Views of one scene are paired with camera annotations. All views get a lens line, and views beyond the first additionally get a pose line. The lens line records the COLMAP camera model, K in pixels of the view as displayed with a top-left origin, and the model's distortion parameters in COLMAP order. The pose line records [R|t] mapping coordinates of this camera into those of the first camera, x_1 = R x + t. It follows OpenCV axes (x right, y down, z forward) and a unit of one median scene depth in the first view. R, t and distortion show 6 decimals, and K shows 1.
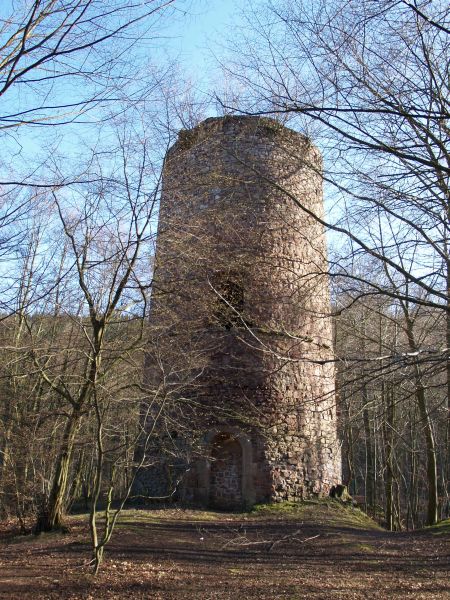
lens RADIAL K [[491.5, 0, 227.0], [0, 491.5, 302.0], [0, 0, 1]] dist [-0.113098, 0.057122]
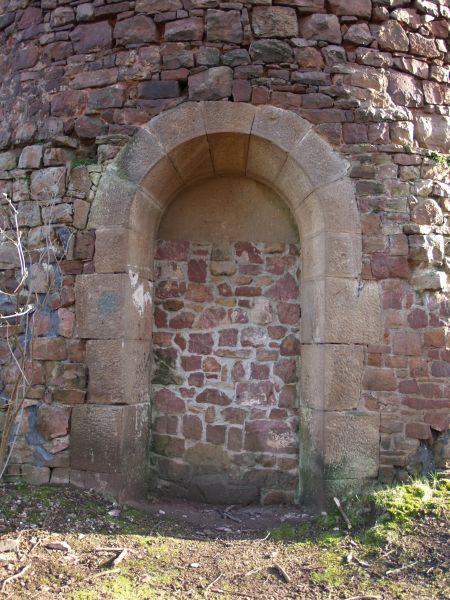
lens RADIAL K [[610.7, 0, 222.9], [0, 610.7, 299.0], [0, 0, 1]] dist [-0.099118, 0.000000]
pose [[0.997713, -0.001455, 0.067573, -0.020833], [-0.015592, 0.967847, 0.251057, 0.272332], [-0.065766, -0.251537, 0.965611, 0.749610]]
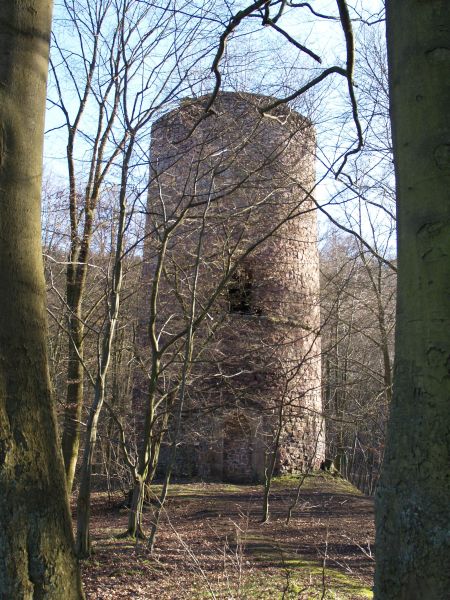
lens RADIAL K [[610.7, 0, 226.1], [0, 610.7, 301.9], [0, 0, 1]] dist [-0.099118, 0.000000]
pose [[0.974816, 0.046149, 0.218185, -0.343578], [-0.071988, 0.991097, 0.112000, -0.131358], [-0.211074, -0.124886, 0.969459, -0.284852]]
